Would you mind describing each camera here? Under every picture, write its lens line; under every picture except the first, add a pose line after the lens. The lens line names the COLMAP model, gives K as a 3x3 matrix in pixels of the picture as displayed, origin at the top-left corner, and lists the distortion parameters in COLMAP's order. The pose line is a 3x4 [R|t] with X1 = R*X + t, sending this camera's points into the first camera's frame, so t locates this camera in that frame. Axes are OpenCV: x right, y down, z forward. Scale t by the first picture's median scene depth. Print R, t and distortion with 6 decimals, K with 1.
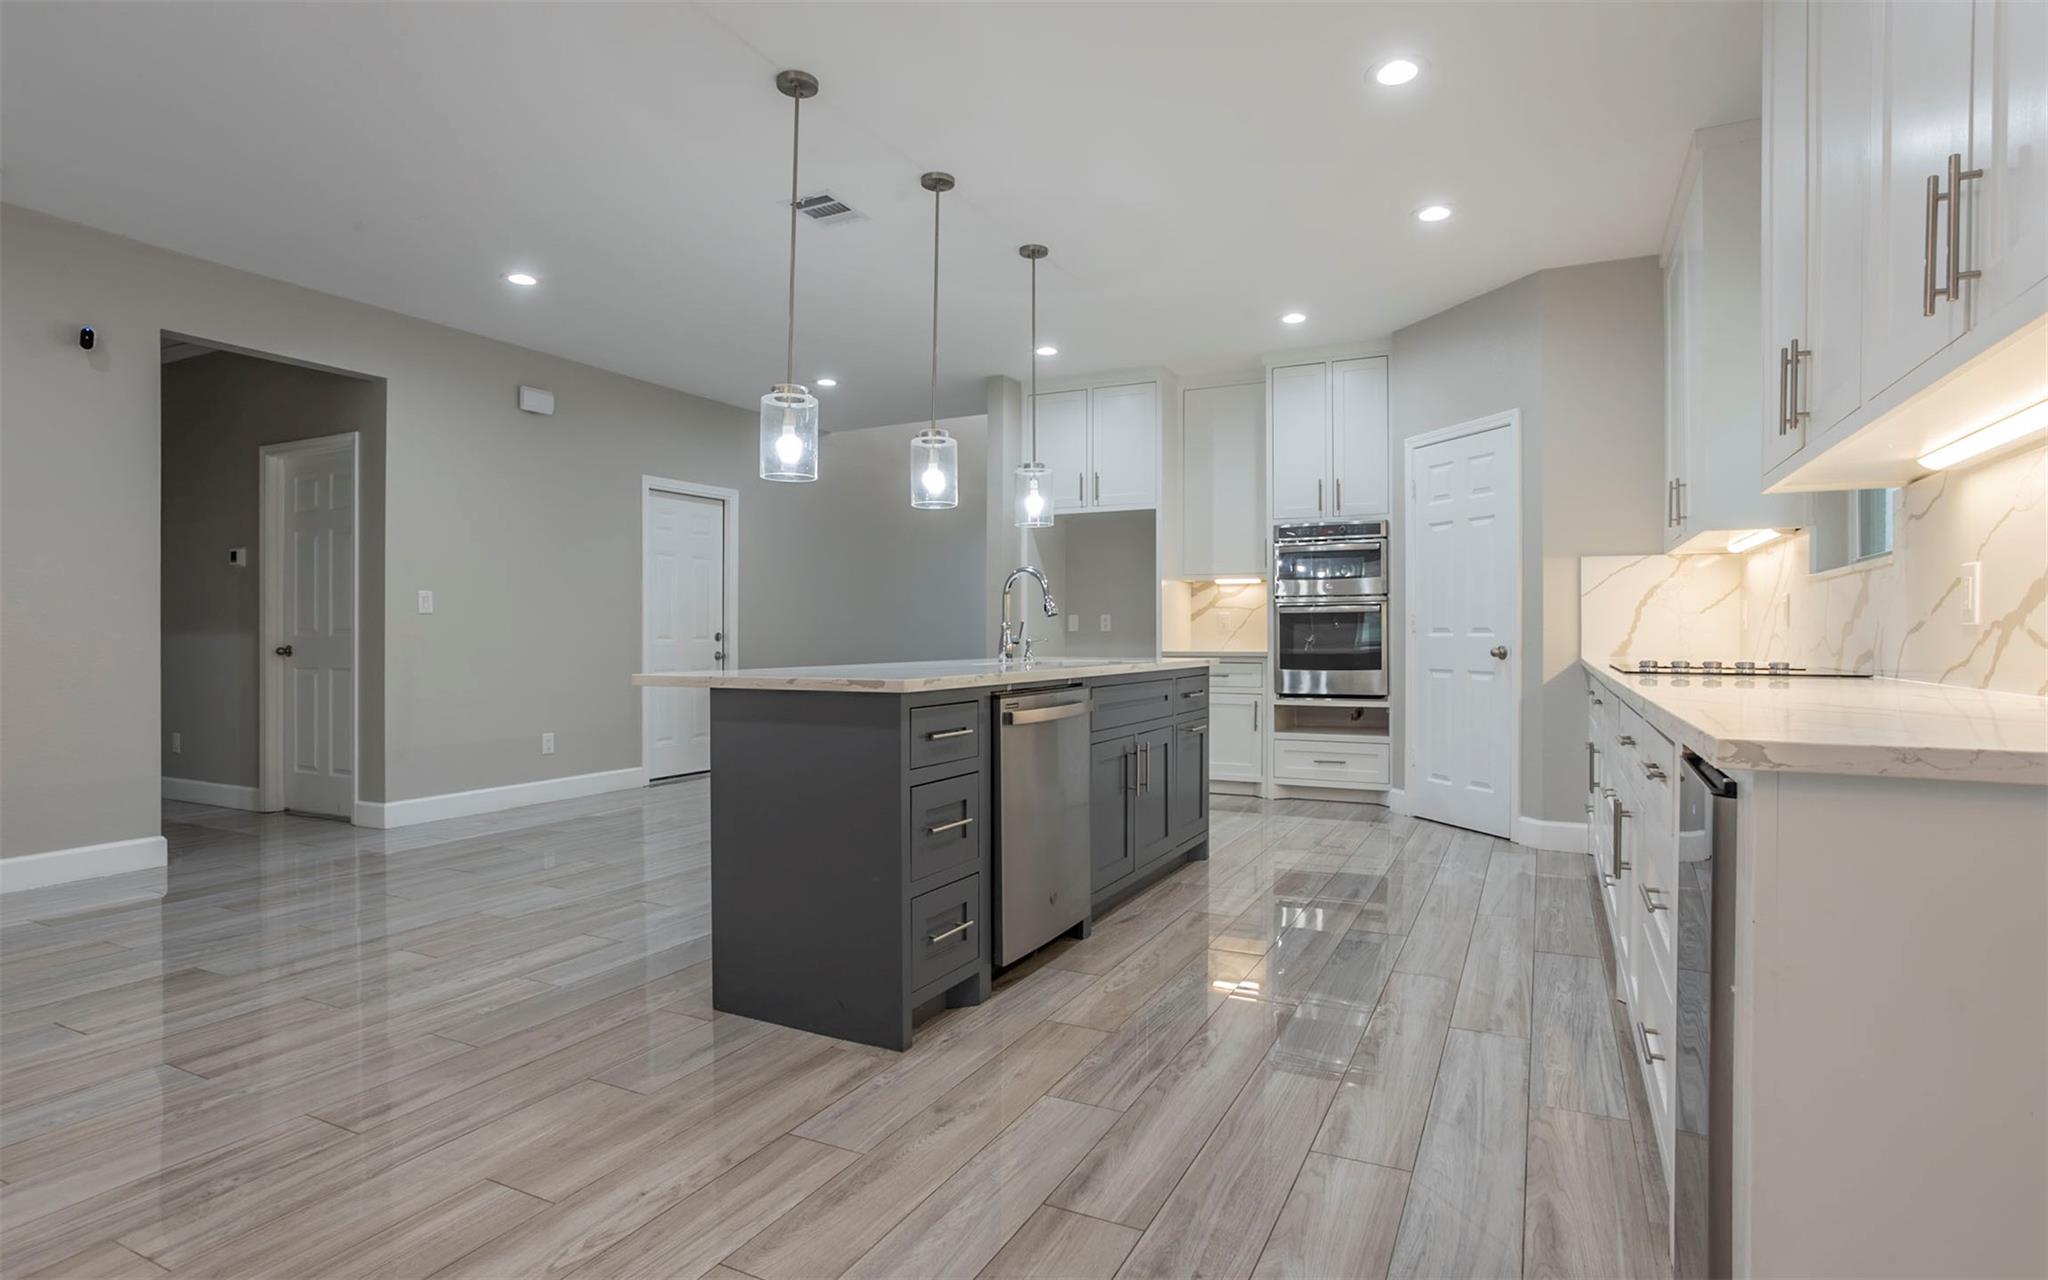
lens RADIAL K [[1033.8, 0, 1028.4], [0, 1033.8, 631.9], [0, 0, 1]] dist [-0.037869, 0.018957]
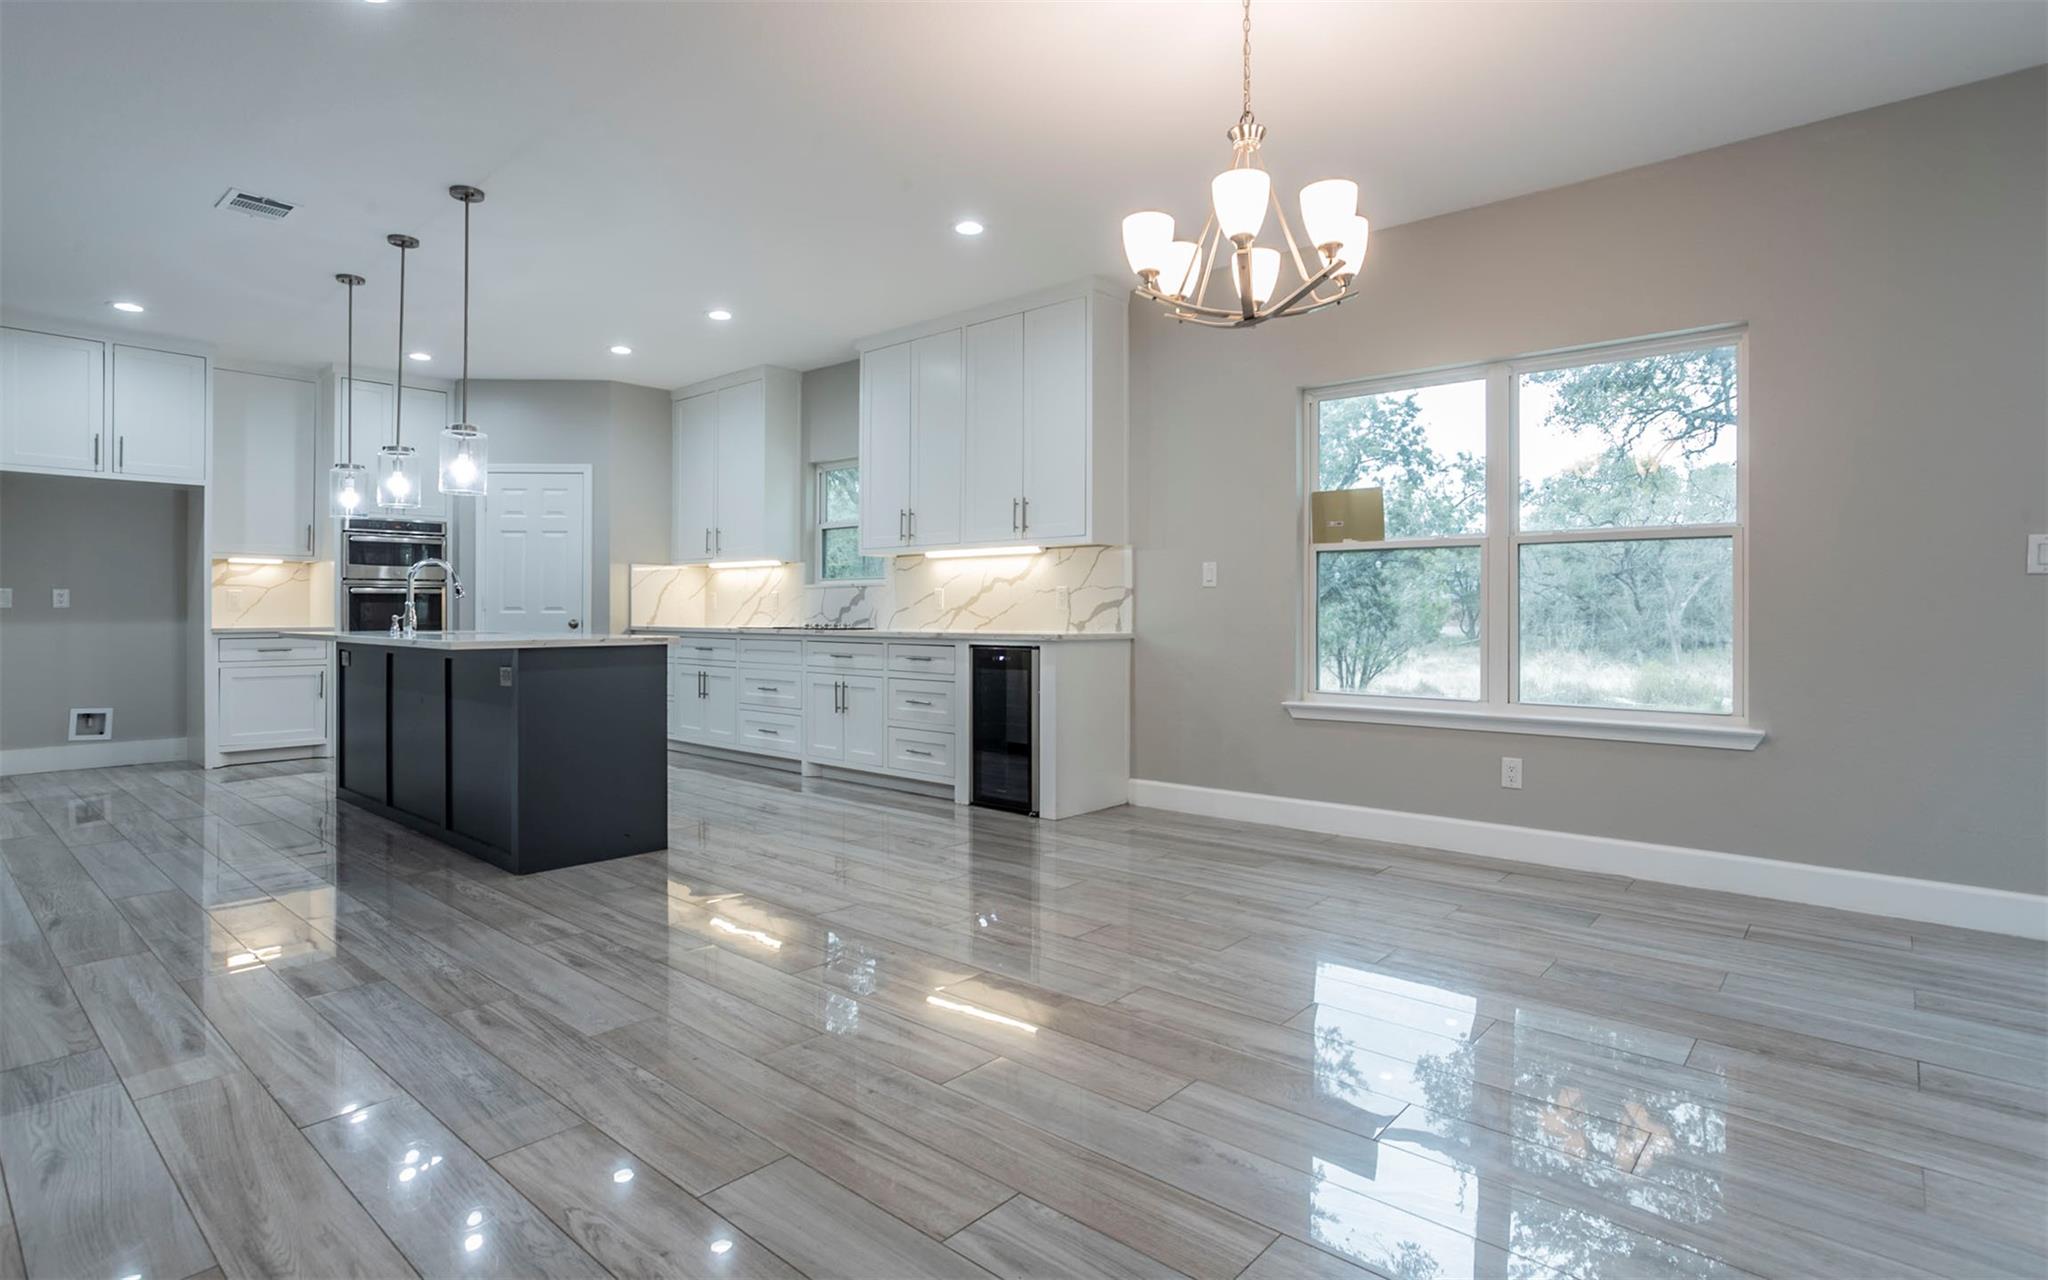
lens RADIAL K [[1033.8, 0, 1029.4], [0, 1033.8, 608.5], [0, 0, 1]] dist [-0.037869, 0.018957]
pose [[0.250696, 0.004141, 0.968057, -0.695925], [-0.002885, 0.999990, -0.003530, 0.000795], [-0.968062, -0.001908, 0.250705, -0.017361]]
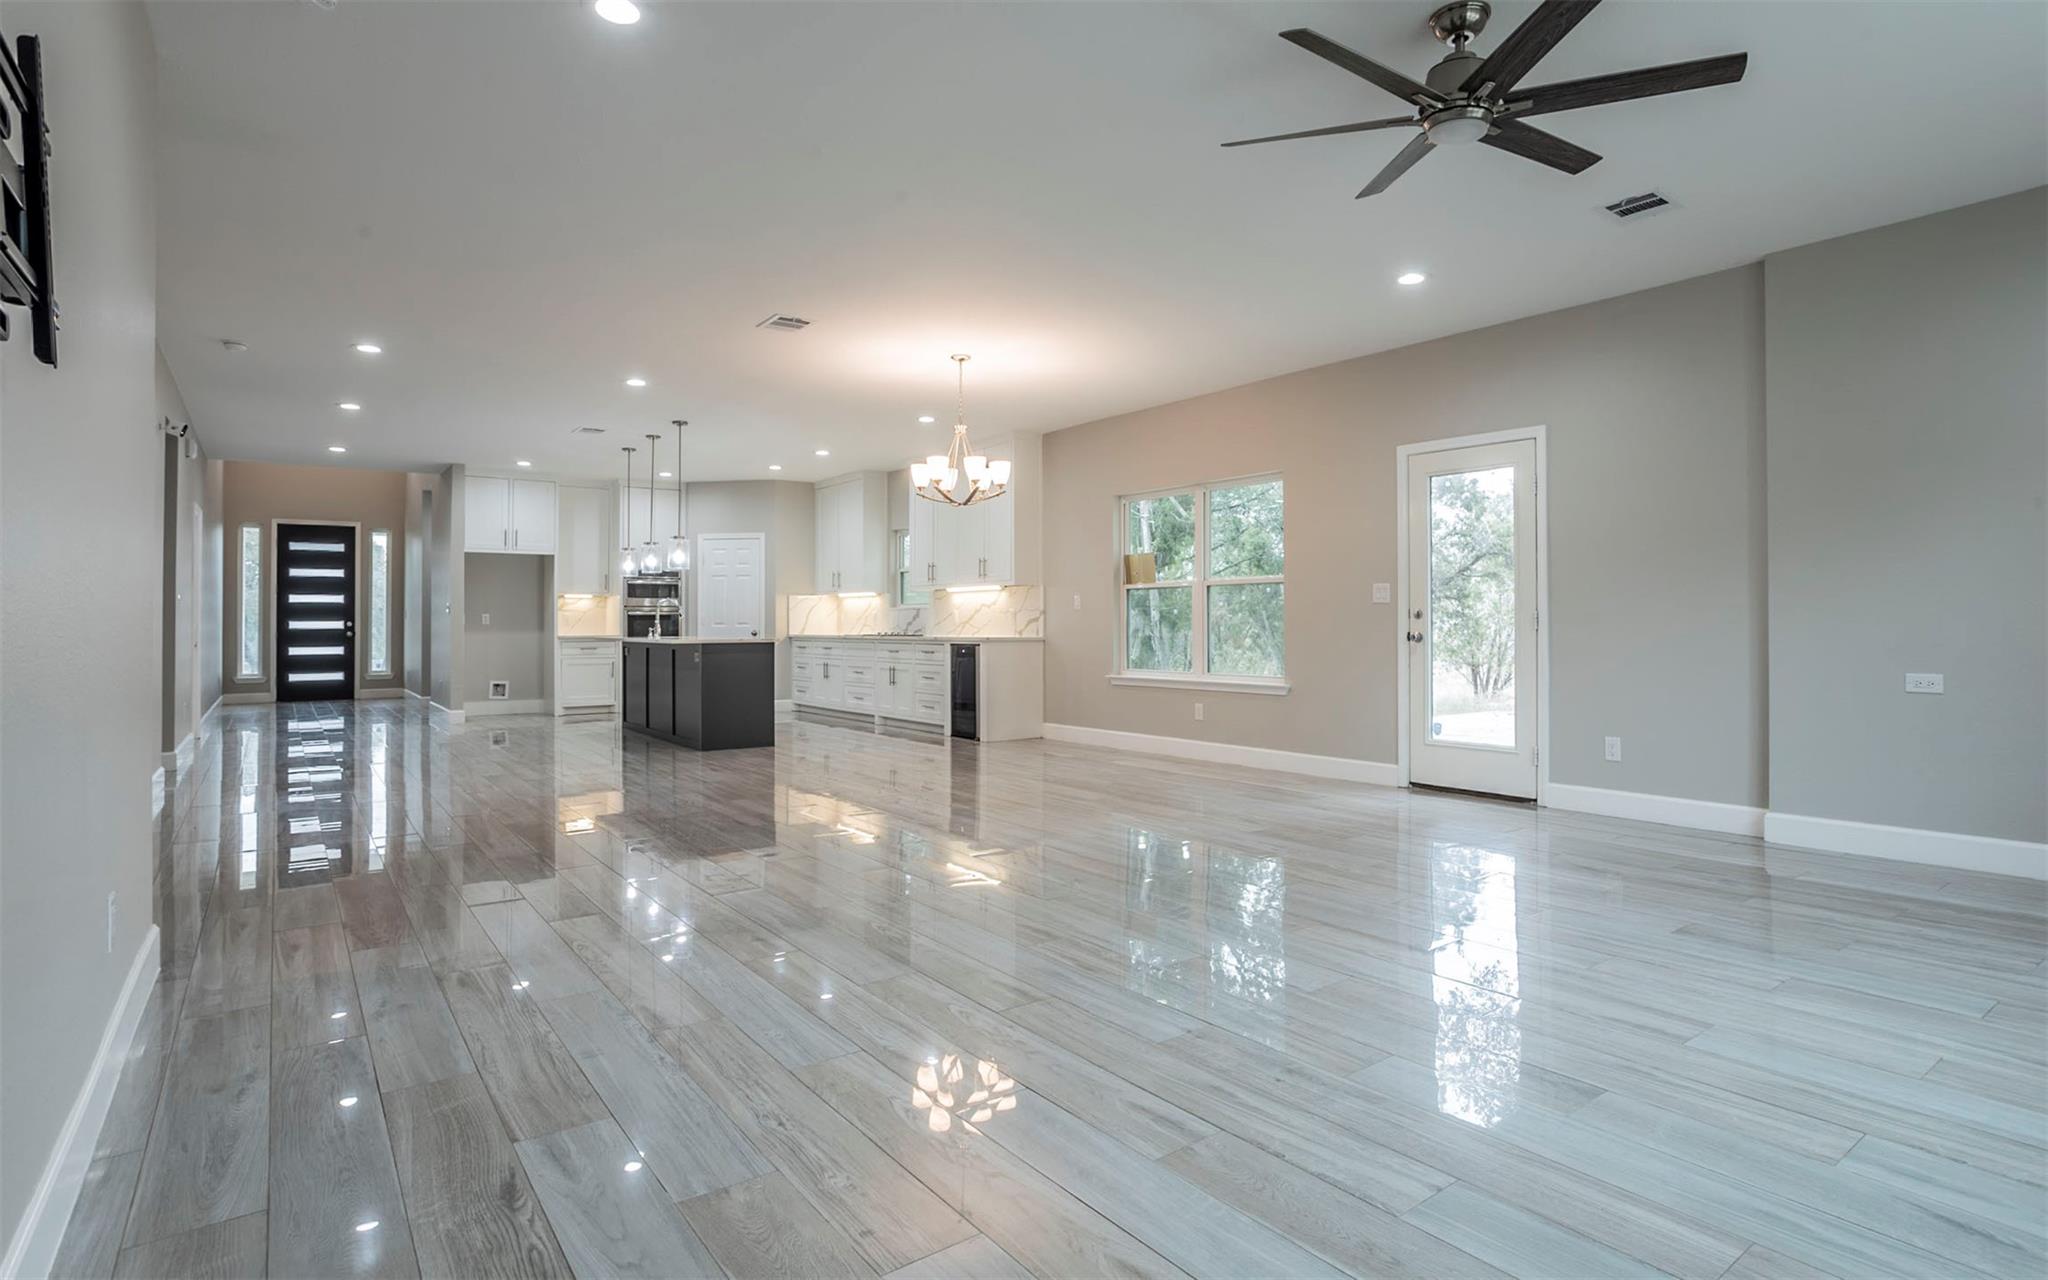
lens RADIAL K [[1033.8, 0, 1015.1], [0, 1033.8, 608.6], [0, 0, 1]] dist [-0.037869, 0.018957]
pose [[0.461438, 0.012857, 0.887079, -1.178102], [0.001543, 0.999882, -0.015294, 0.000424], [-0.887171, 0.008426, 0.461364, -0.549454]]
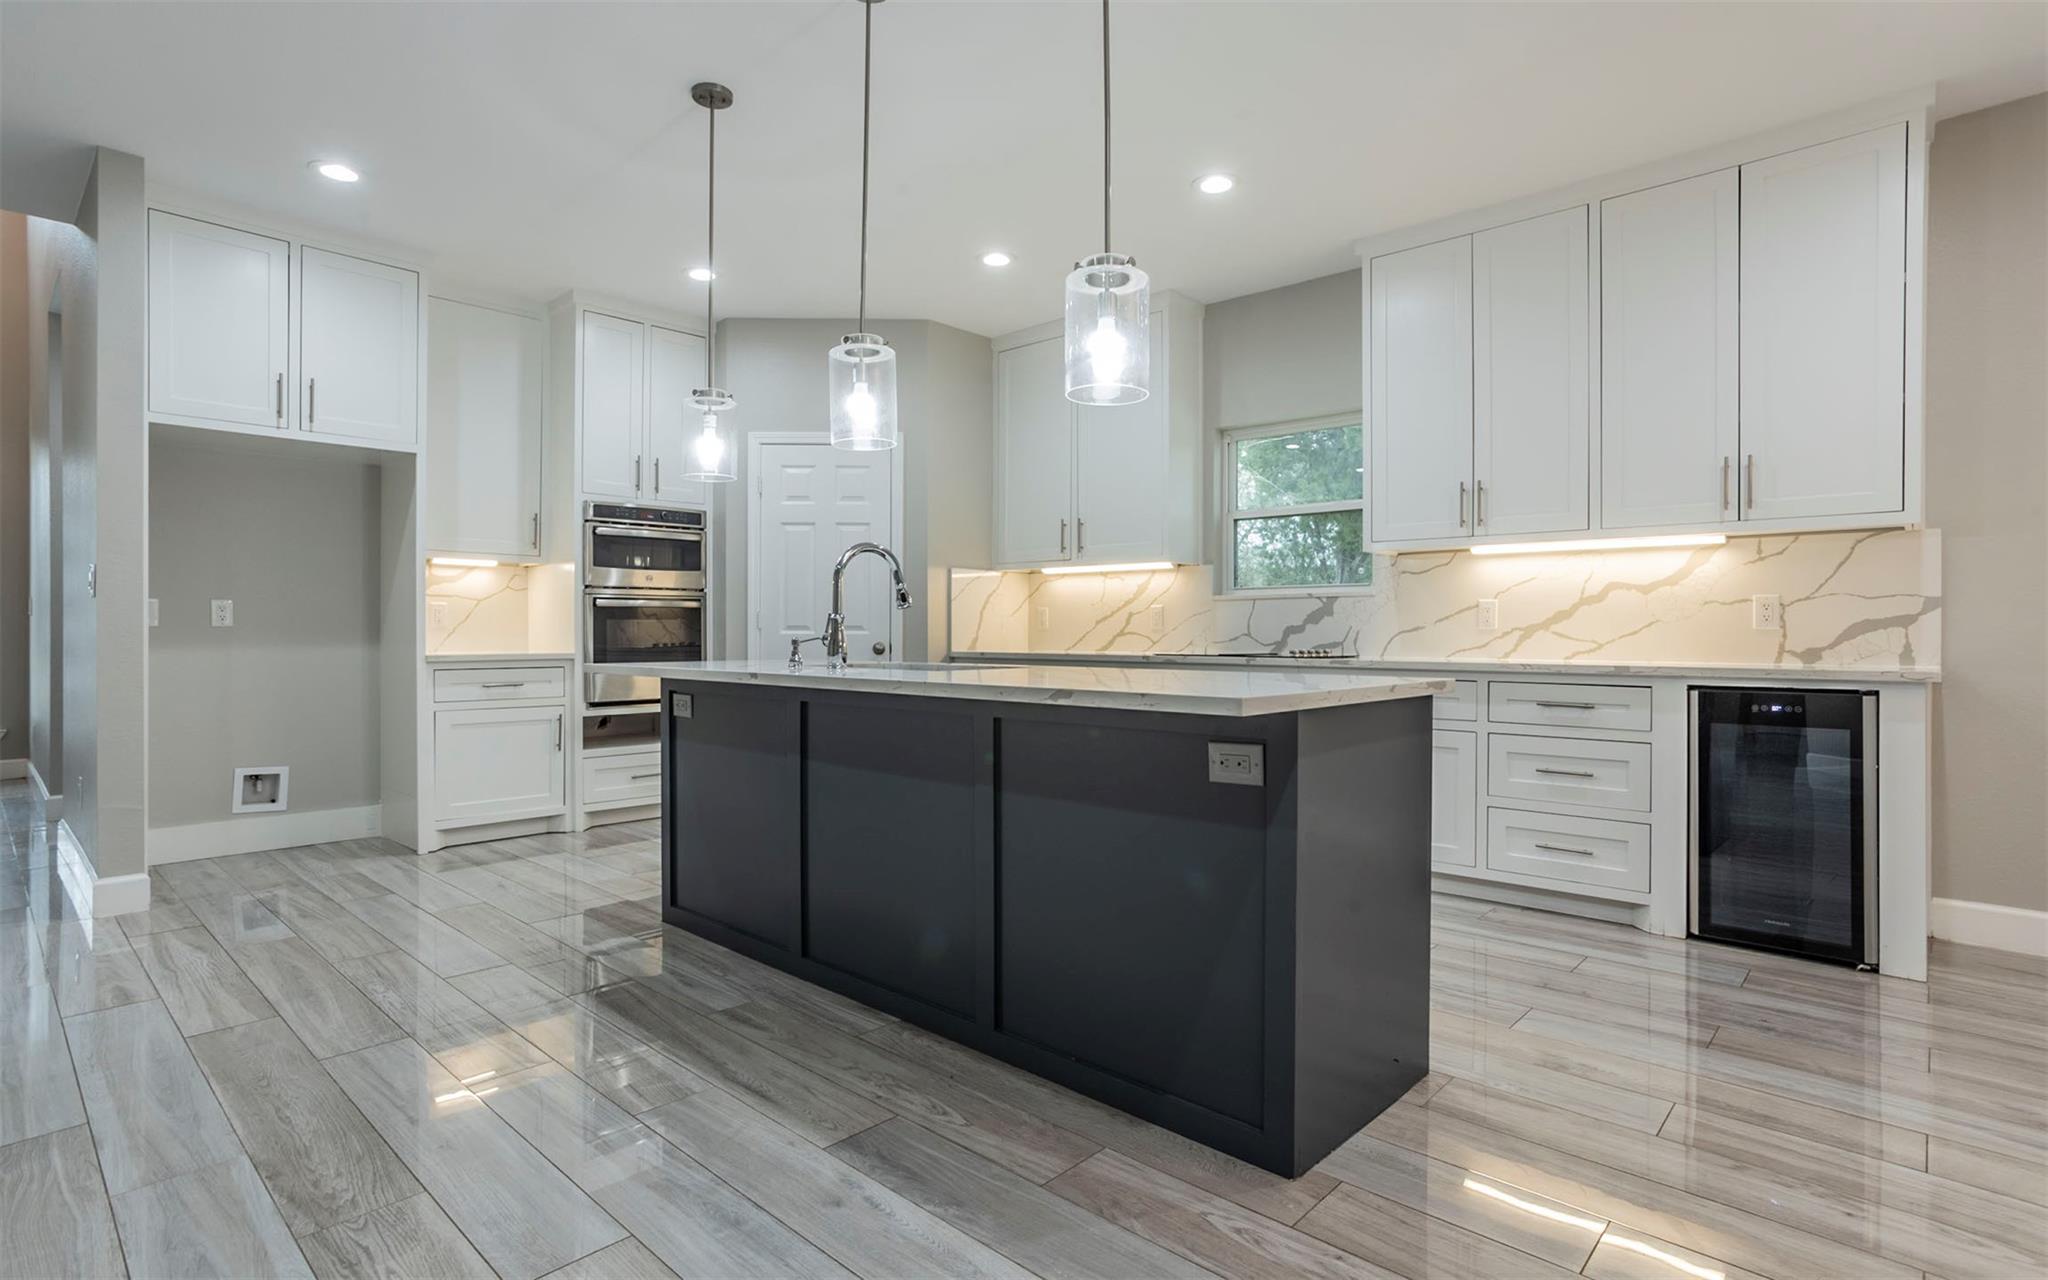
lens RADIAL K [[1002.6, 0, 1029.9], [0, 1002.6, 634.9], [0, 0, 1]] dist [-0.029660, 0.006608]
pose [[0.272837, -0.001029, 0.962060, -0.457881], [-0.004307, 0.999988, 0.002291, 0.001669], [-0.962051, -0.004769, 0.272829, 0.461191]]
